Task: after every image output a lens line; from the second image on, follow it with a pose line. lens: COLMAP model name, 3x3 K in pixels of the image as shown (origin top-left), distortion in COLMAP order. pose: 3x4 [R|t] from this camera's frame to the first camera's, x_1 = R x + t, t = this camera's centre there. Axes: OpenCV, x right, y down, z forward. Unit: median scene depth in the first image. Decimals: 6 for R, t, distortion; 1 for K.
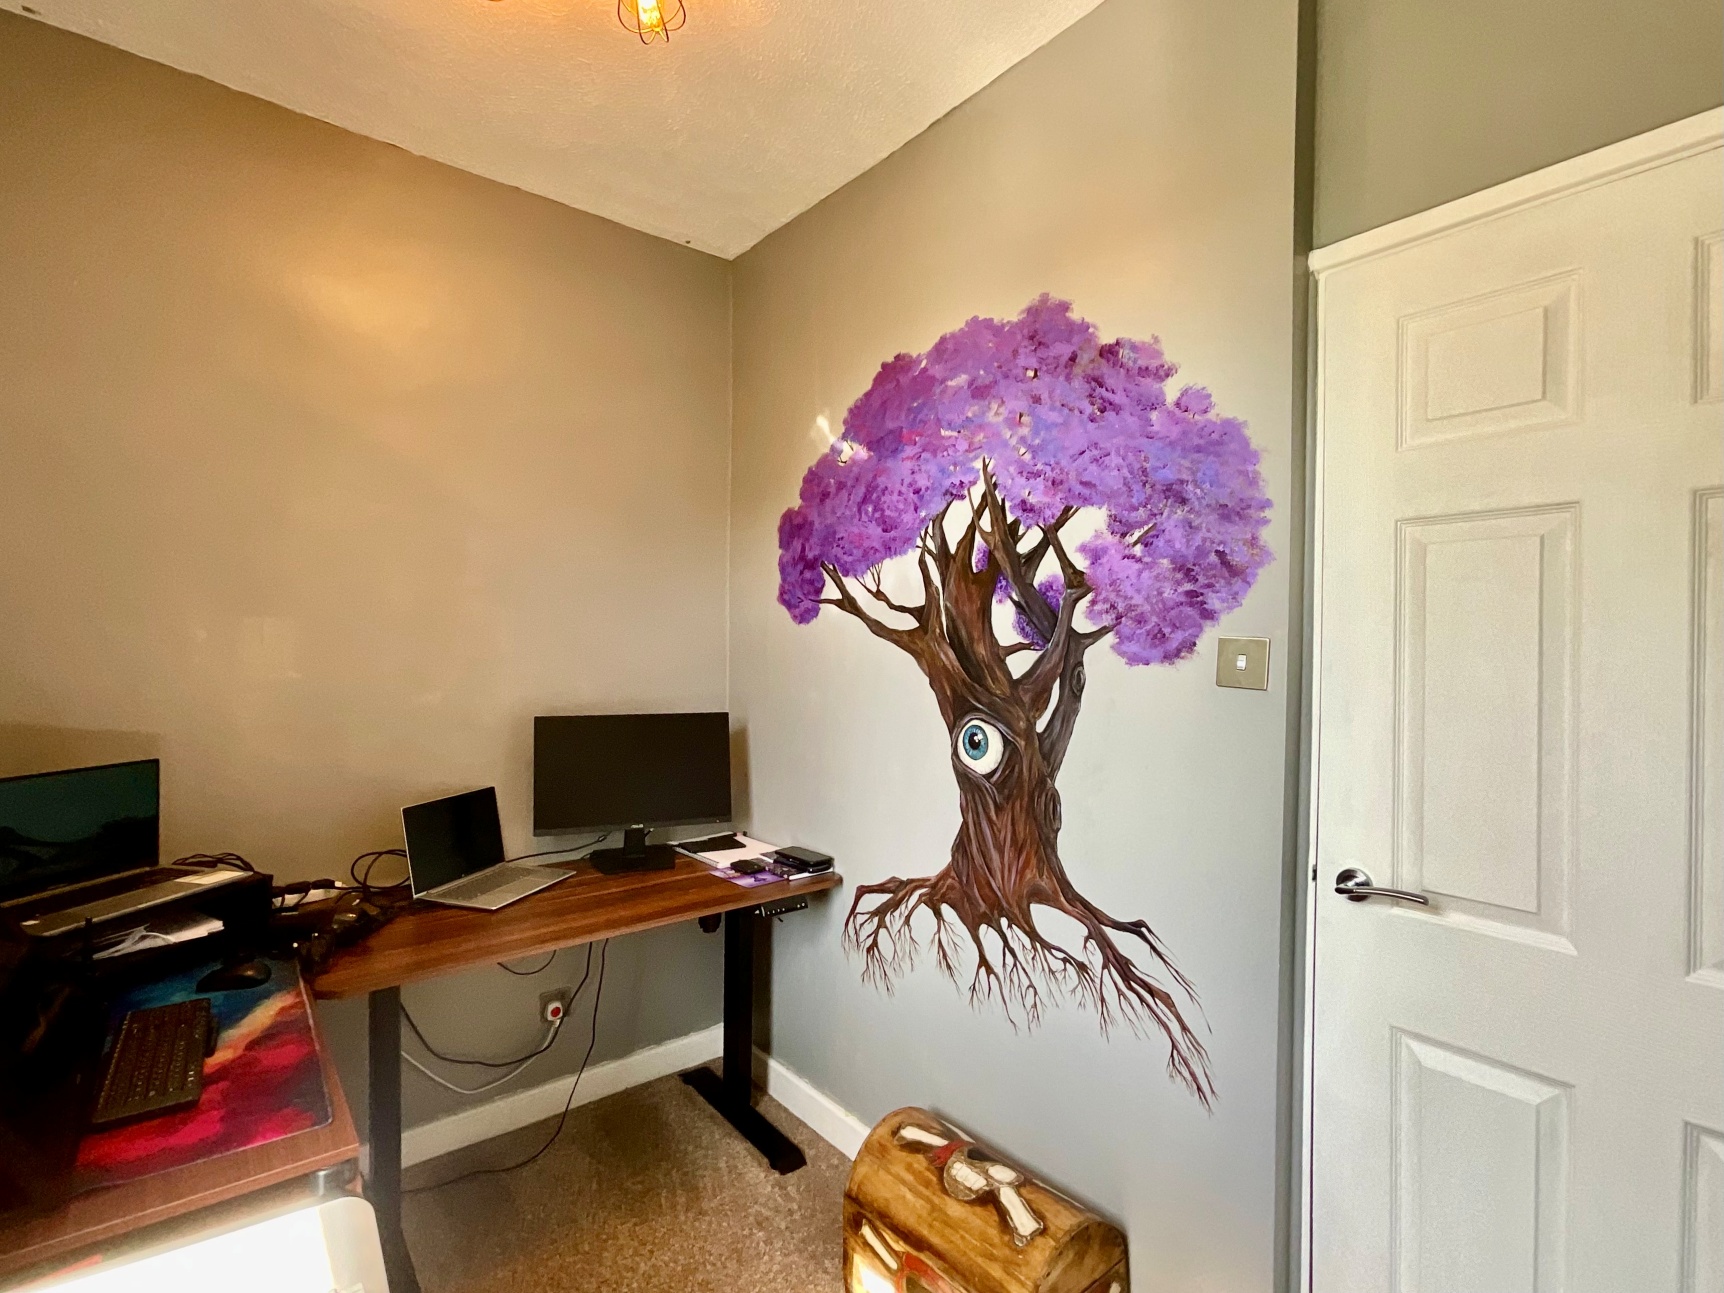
lens RADIAL K [[803.5, 0, 862.0], [0, 803.5, 646.5], [0, 0, 1]] dist [-0.000112, 0.000121]
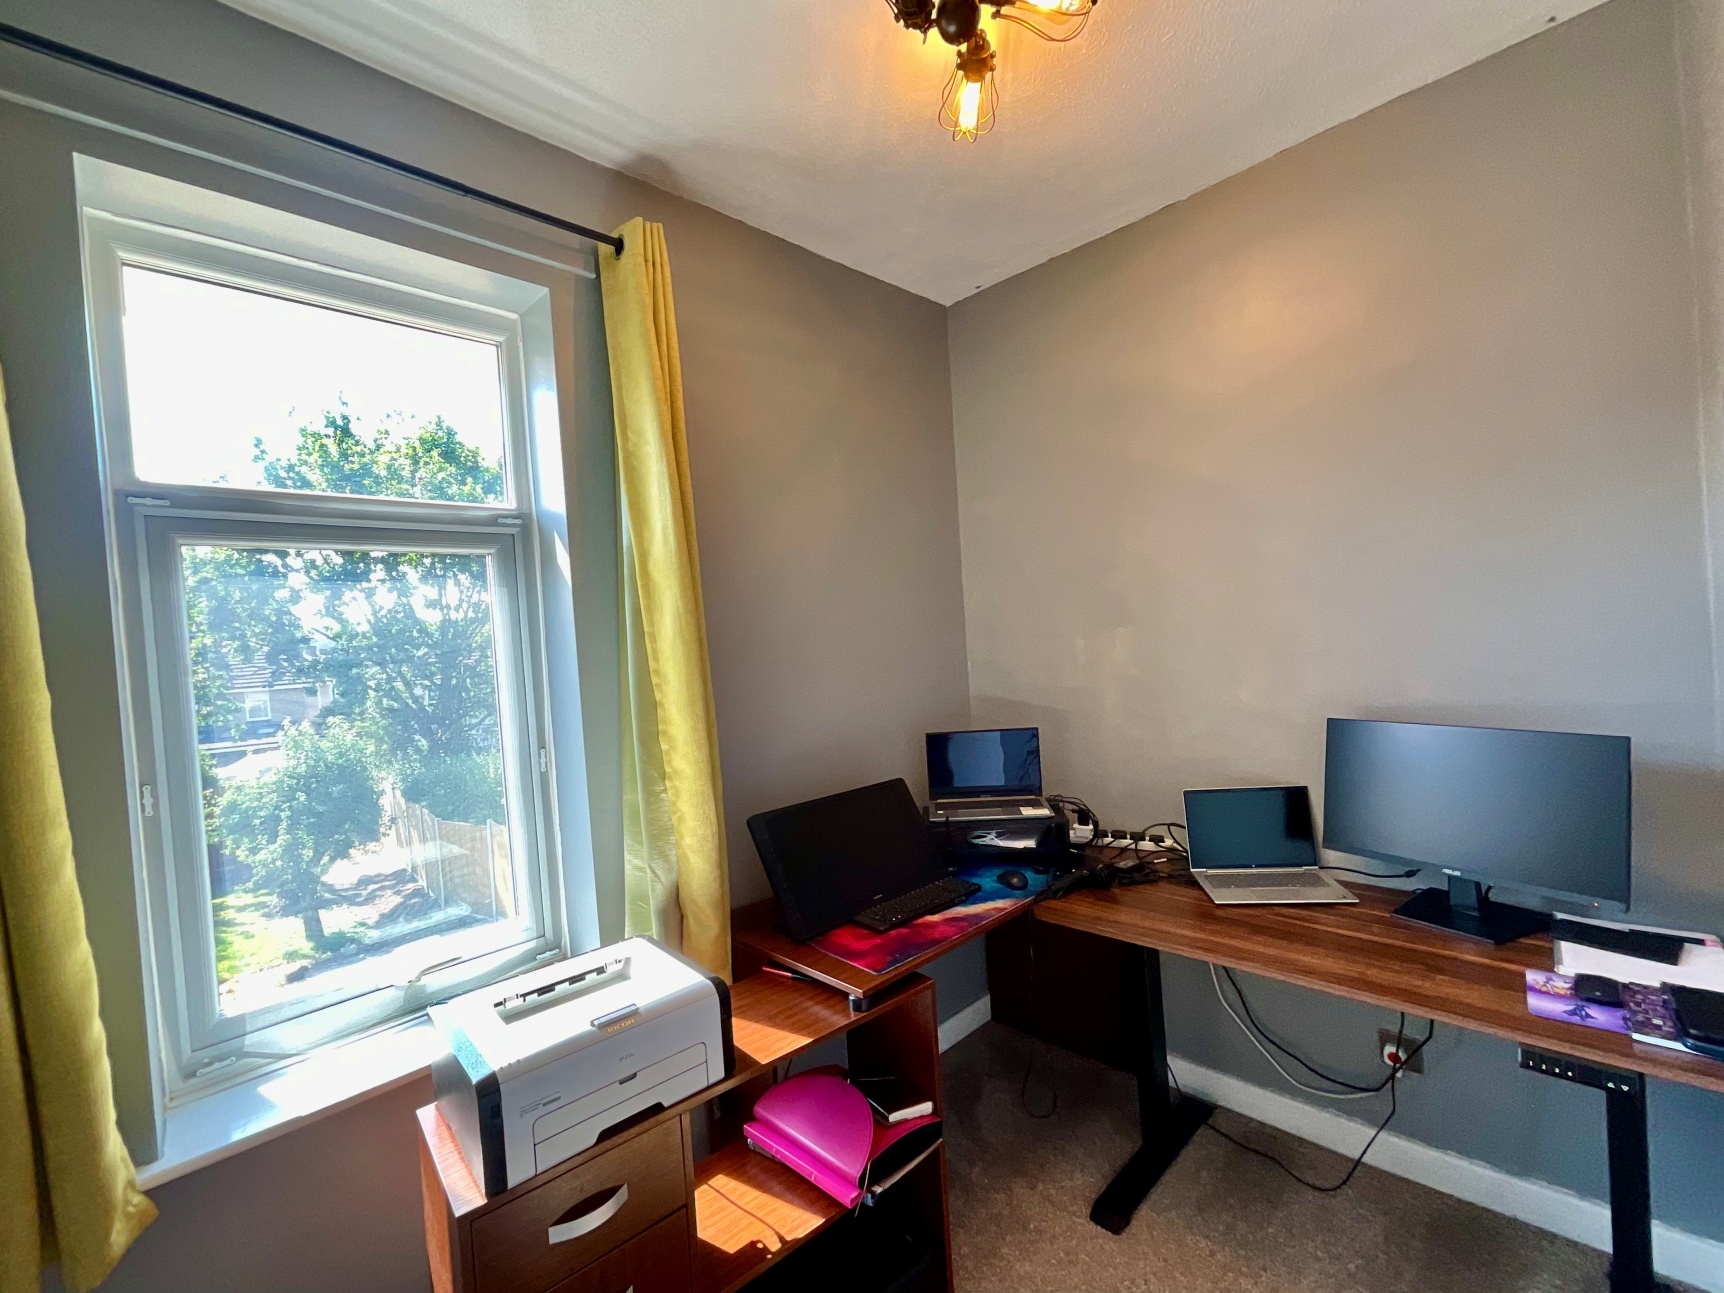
lens RADIAL K [[700.8, 0, 865.3], [0, 700.8, 647.6], [0, 0, 1]] dist [-0.014482, 0.006335]
pose [[0.121841, -0.013930, -0.992452, 0.359792], [0.060172, 0.998166, -0.006623, -0.023247], [0.990724, -0.058910, 0.122456, 0.423383]]
